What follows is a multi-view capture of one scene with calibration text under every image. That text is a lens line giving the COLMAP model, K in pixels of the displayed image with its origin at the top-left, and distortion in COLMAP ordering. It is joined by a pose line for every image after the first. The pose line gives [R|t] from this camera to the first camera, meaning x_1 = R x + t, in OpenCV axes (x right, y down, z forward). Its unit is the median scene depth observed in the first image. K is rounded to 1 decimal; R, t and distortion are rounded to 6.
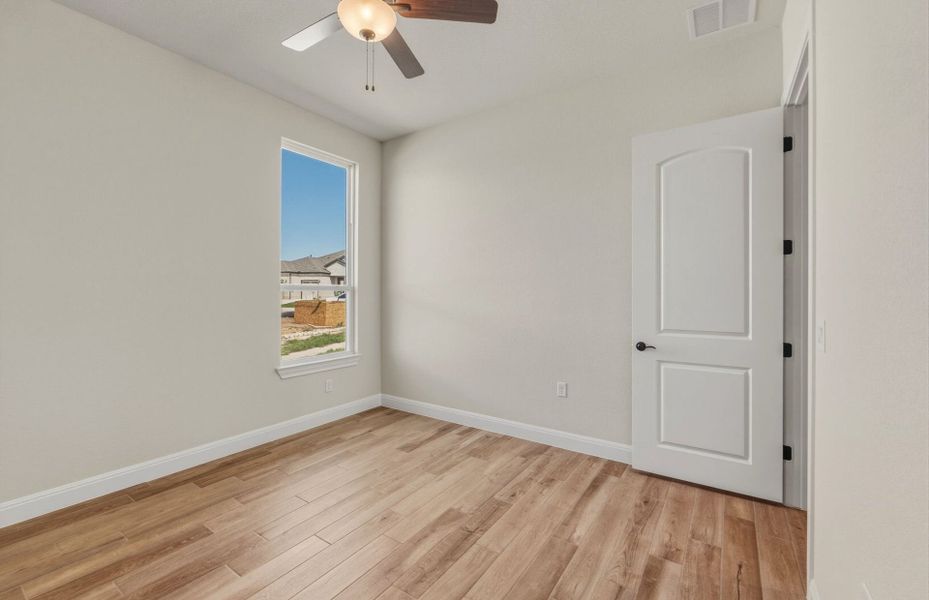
lens RADIAL K [[387.6, 0, 468.8], [0, 387.6, 292.6], [0, 0, 1]] dist [-0.002722, -0.004920]
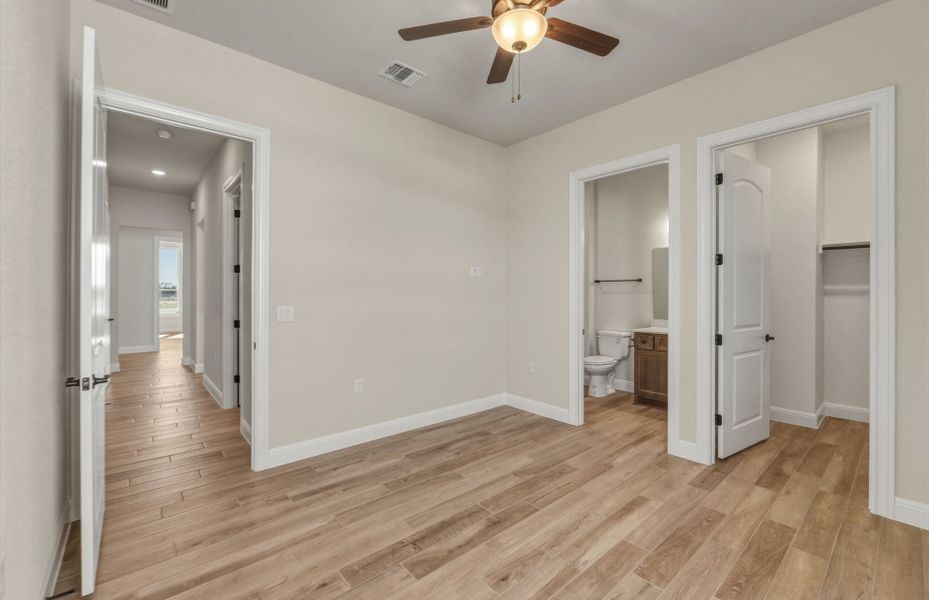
lens RADIAL K [[387.6, 0, 468.8], [0, 387.6, 292.6], [0, 0, 1]] dist [-0.002722, -0.004920]
pose [[-0.966290, -0.000200, 0.257456, -0.374384], [-0.000645, 0.999998, -0.001642, -0.001317], [-0.257455, -0.001752, -0.966289, 1.895443]]
